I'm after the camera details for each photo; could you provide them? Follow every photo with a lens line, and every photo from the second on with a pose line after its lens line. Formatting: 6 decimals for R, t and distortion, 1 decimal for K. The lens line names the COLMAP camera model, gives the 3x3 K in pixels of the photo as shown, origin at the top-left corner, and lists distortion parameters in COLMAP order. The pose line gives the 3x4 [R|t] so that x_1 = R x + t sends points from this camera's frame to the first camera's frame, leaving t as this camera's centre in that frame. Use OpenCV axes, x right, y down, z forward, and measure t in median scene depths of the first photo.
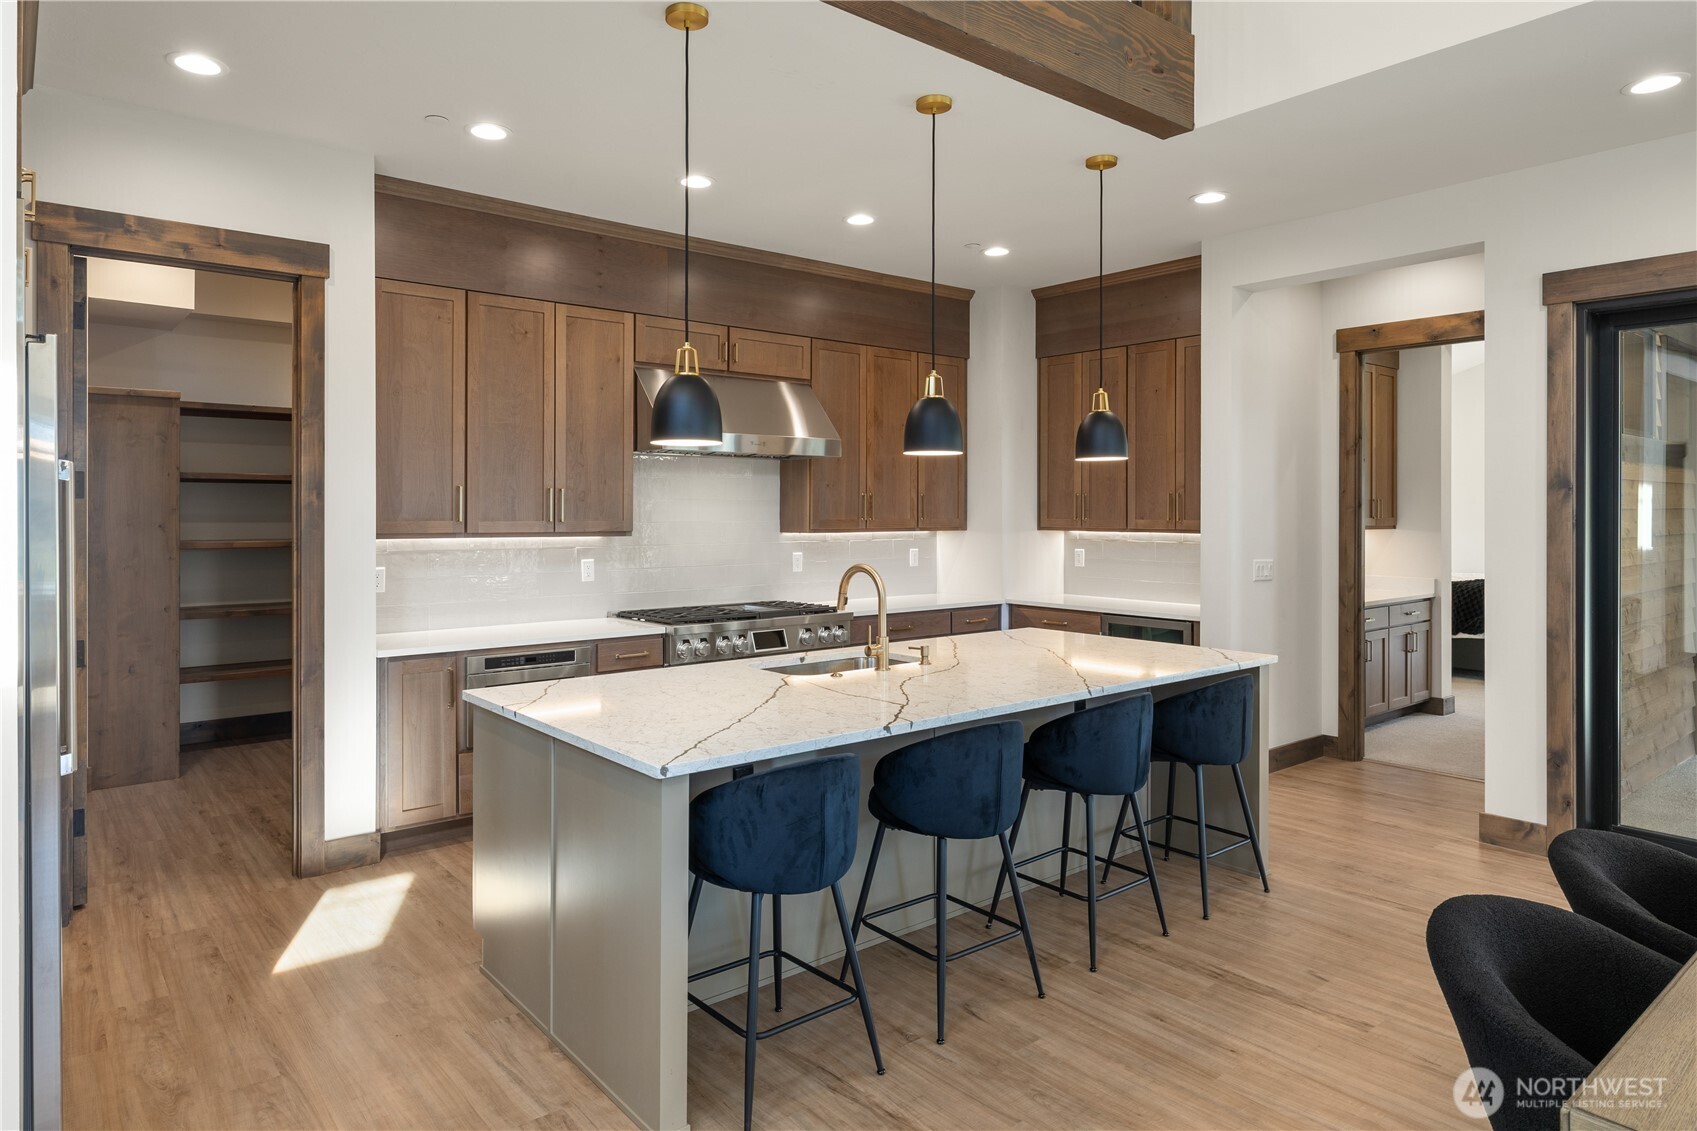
lens RADIAL K [[1012.2, 0, 791.7], [0, 1012.2, 509.4], [0, 0, 1]] dist [-0.005949, 0.001822]
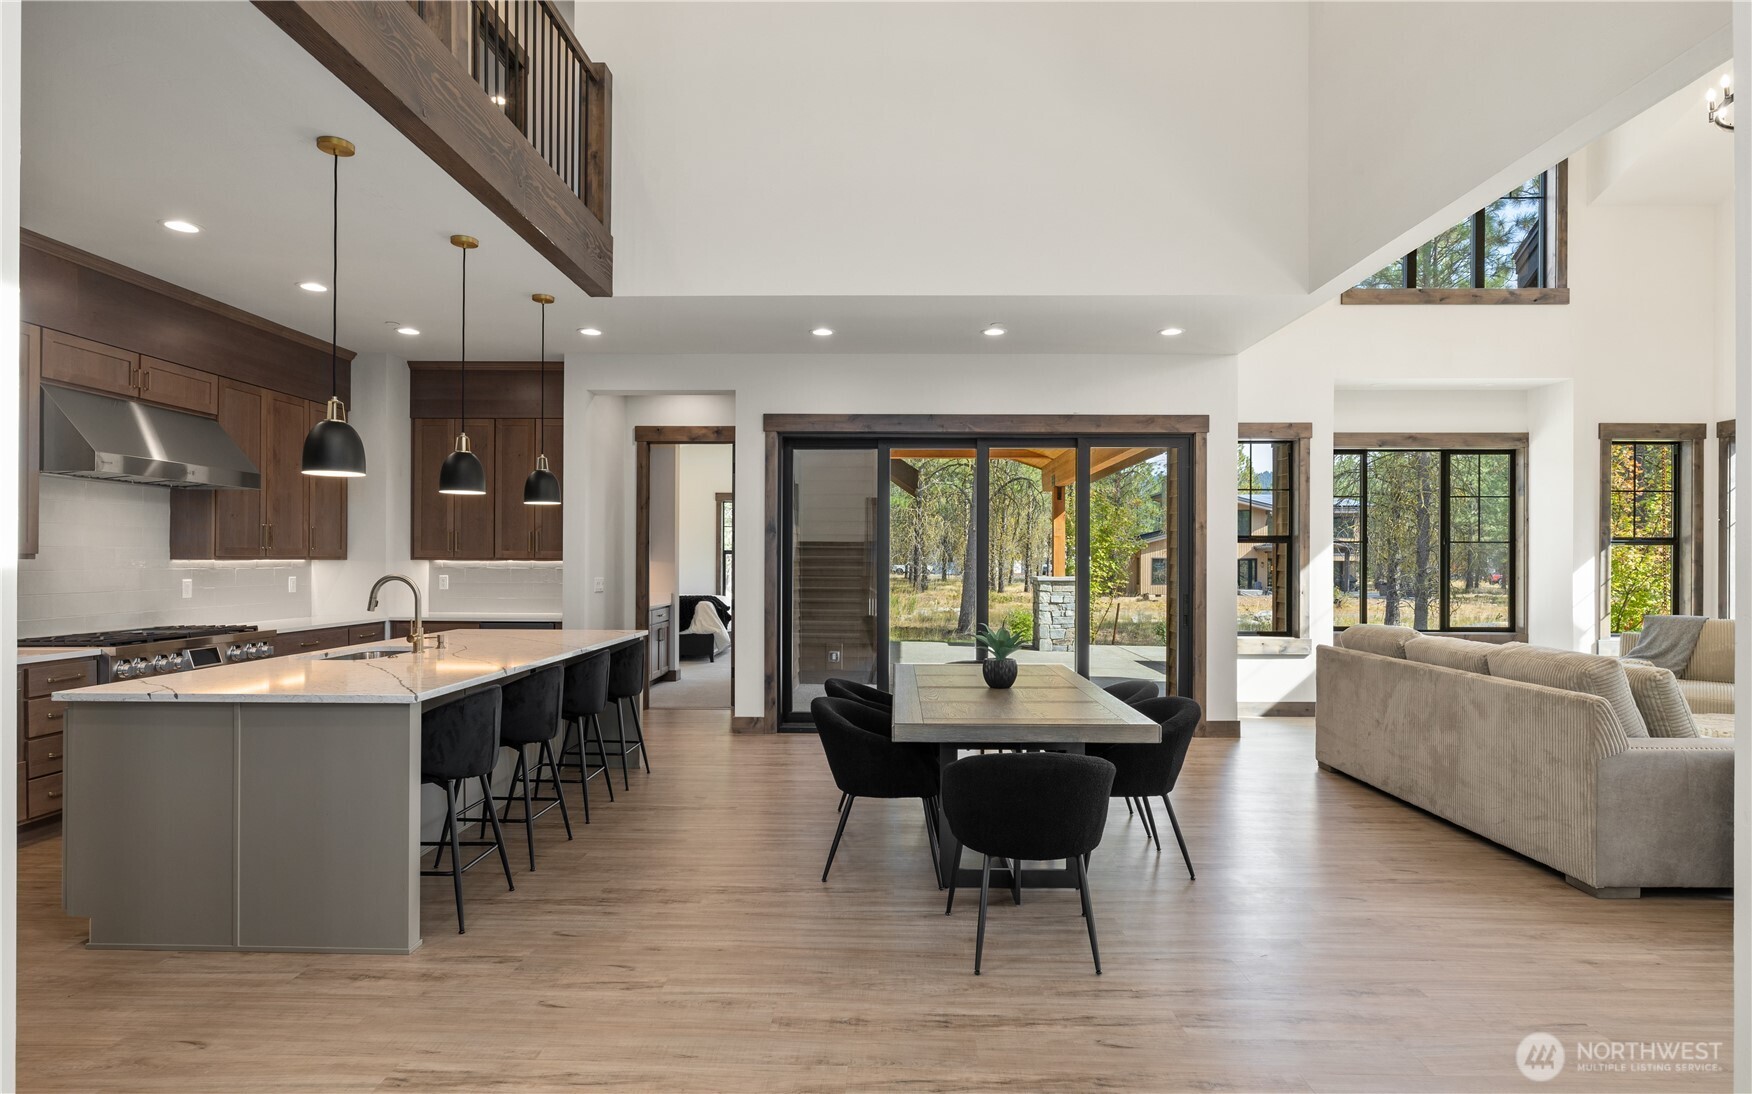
lens RADIAL K [[899.1, 0, 874.6], [0, 899.1, 552.0], [0, 0, 1]] dist [0.001638, -0.000065]
pose [[0.637018, 0.009376, 0.770792, -0.271054], [-0.004526, 0.999954, -0.008423, 0.020589], [-0.770836, 0.001876, 0.637031, -0.134091]]
